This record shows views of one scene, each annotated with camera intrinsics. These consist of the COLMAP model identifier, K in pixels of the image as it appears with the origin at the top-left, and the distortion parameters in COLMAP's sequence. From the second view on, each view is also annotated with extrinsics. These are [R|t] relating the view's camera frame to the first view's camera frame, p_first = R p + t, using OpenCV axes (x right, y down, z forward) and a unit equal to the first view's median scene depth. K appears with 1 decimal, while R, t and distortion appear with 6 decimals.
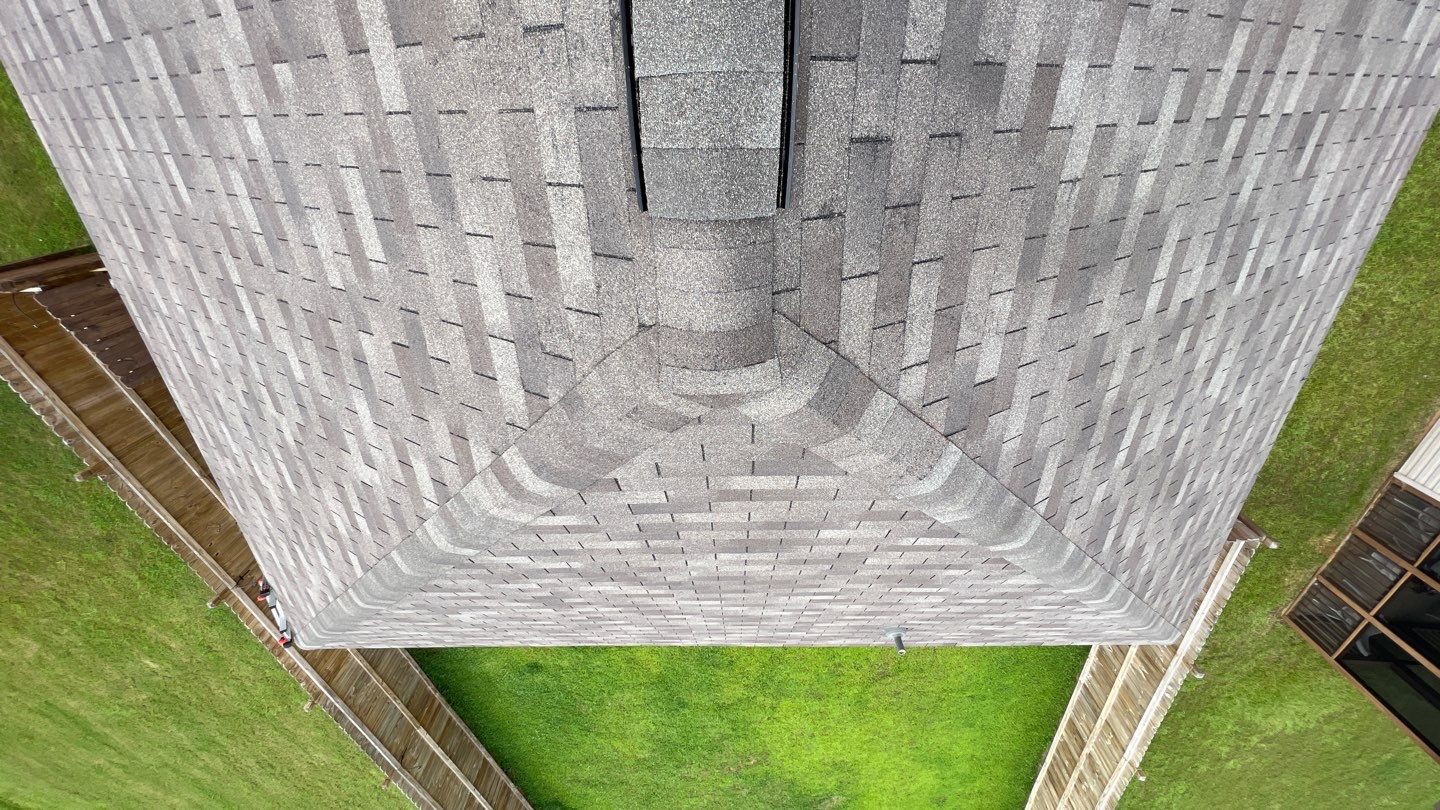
lens RADIAL K [[574.0, 0, 714.9], [0, 574.0, 403.5], [0, 0, 1]] dist [0.002503, -0.000653]
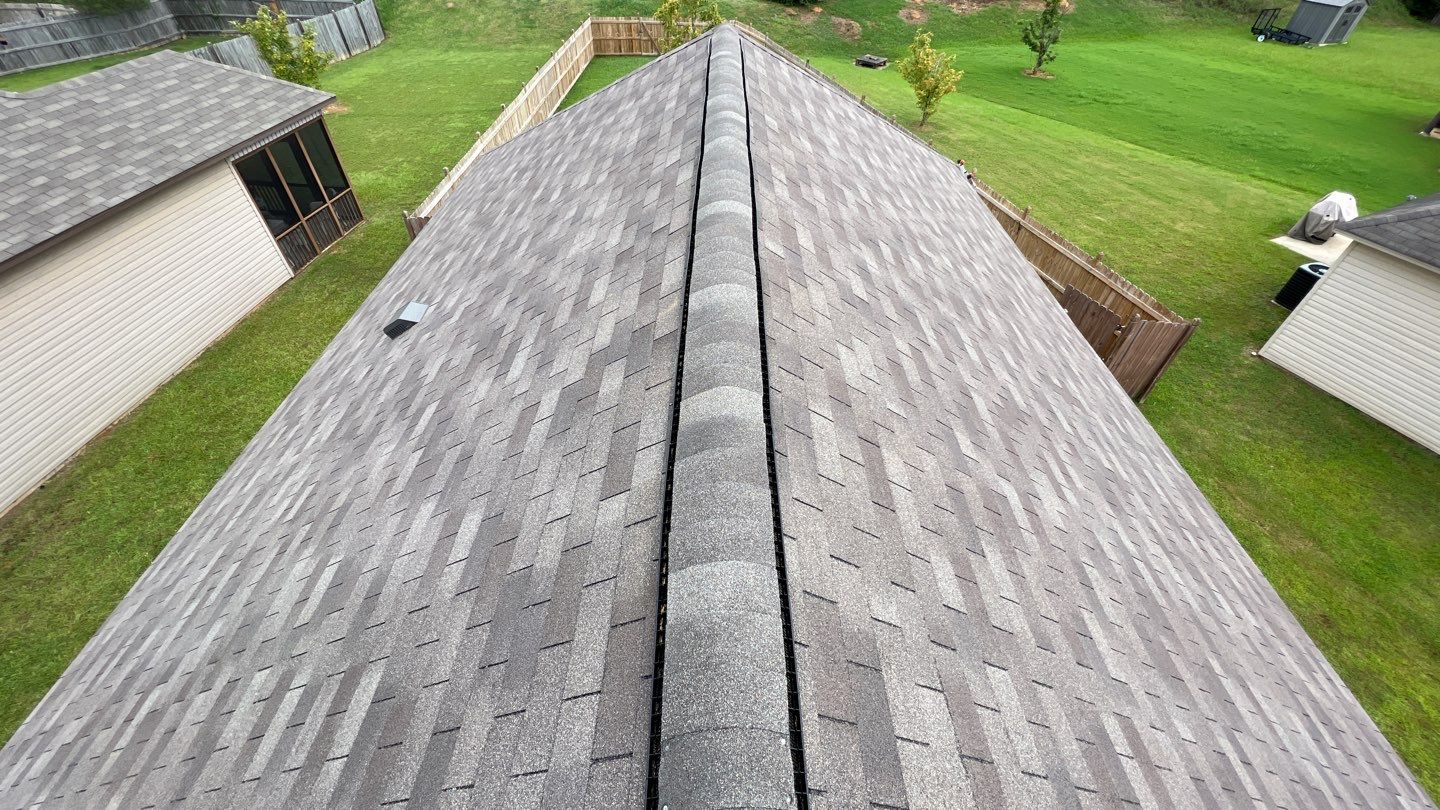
lens RADIAL K [[574.0, 0, 722.0], [0, 574.0, 404.9], [0, 0, 1]] dist [0.002503, -0.000653]
pose [[-0.999570, -0.025370, 0.014709, -0.017598], [0.028743, -0.947049, 0.319801, -0.645195], [0.005817, 0.320086, 0.947371, -0.348419]]
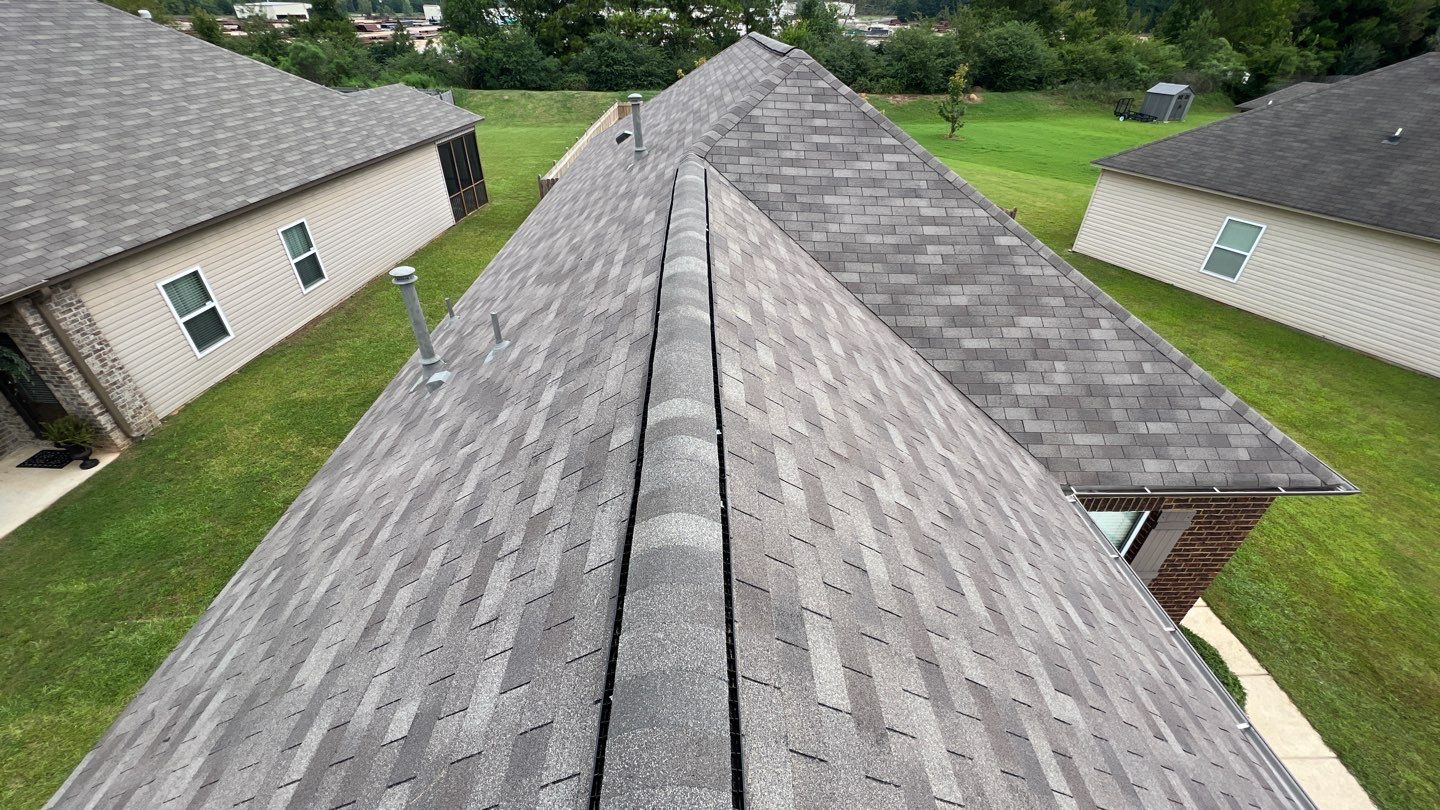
lens RADIAL K [[574.0, 0, 719.9], [0, 574.0, 404.7], [0, 0, 1]] dist [0.002503, -0.000653]
pose [[-0.999938, -0.001333, -0.011035, 0.102997], [-0.004002, -0.883010, 0.469337, -1.586024], [-0.010370, 0.469352, 0.882950, -0.728587]]
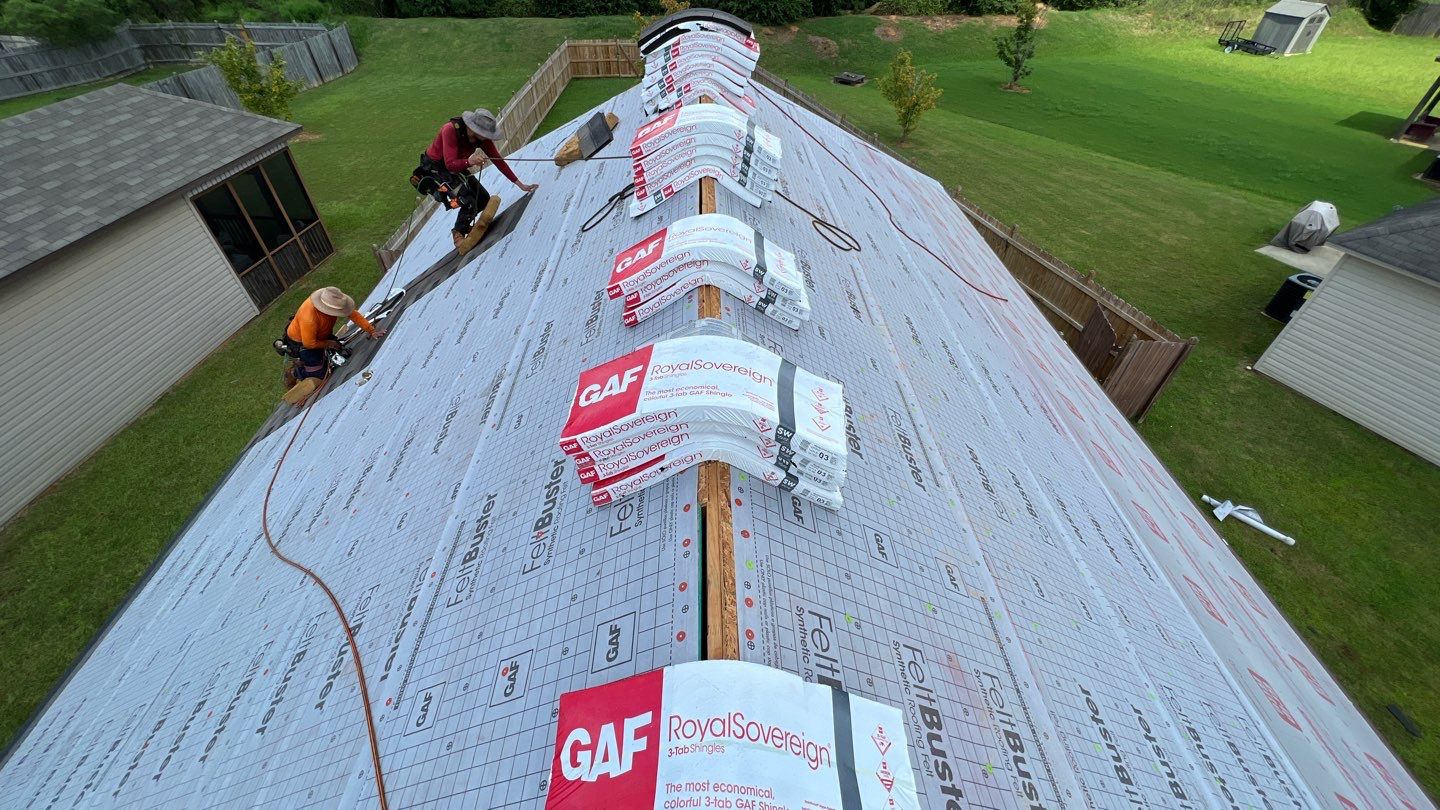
lens RADIAL K [[574.0, 0, 721.7], [0, 574.0, 405.2], [0, 0, 1]] dist [0.002503, -0.000653]
pose [[-0.999982, 0.003900, -0.004480, -0.018158], [-0.005195, -0.939853, 0.341539, -0.592302], [-0.002879, 0.341557, 0.939857, -0.317044]]
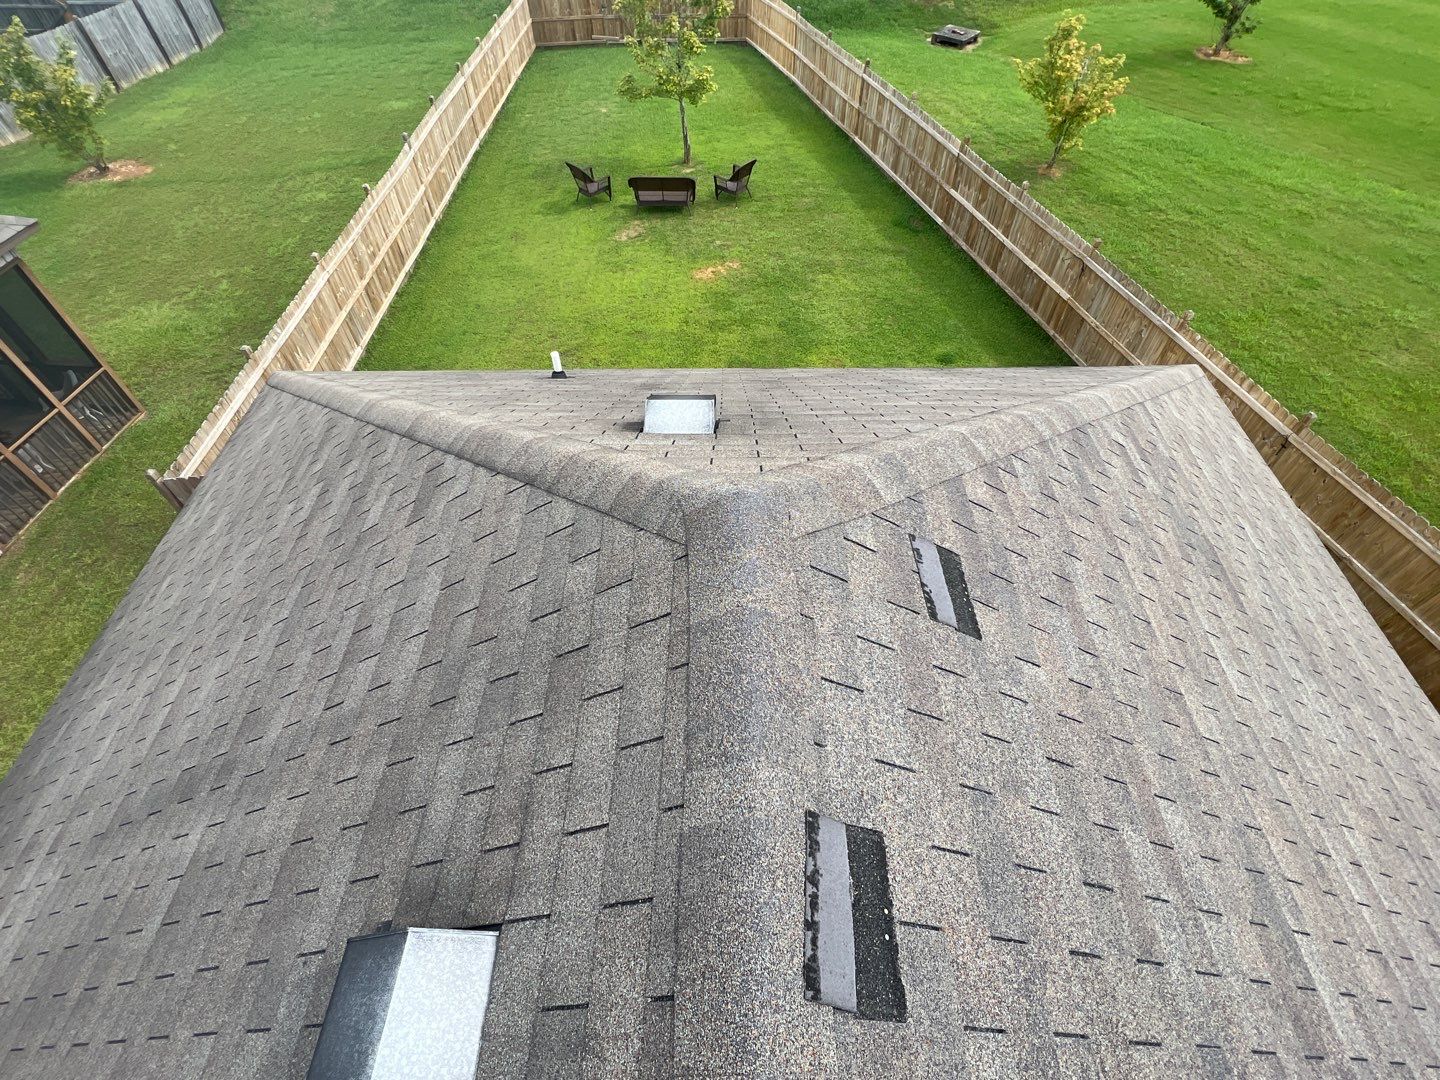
lens RADIAL K [[697.5, 0, 720.2], [0, 697.5, 538.3], [0, 0, 1]] dist [0.003994, -0.000496]
pose [[-0.999226, -0.007001, 0.038701, -0.001741], [0.014890, -0.978121, 0.207504, -0.063875], [0.036402, 0.207920, 0.977468, -0.046761]]
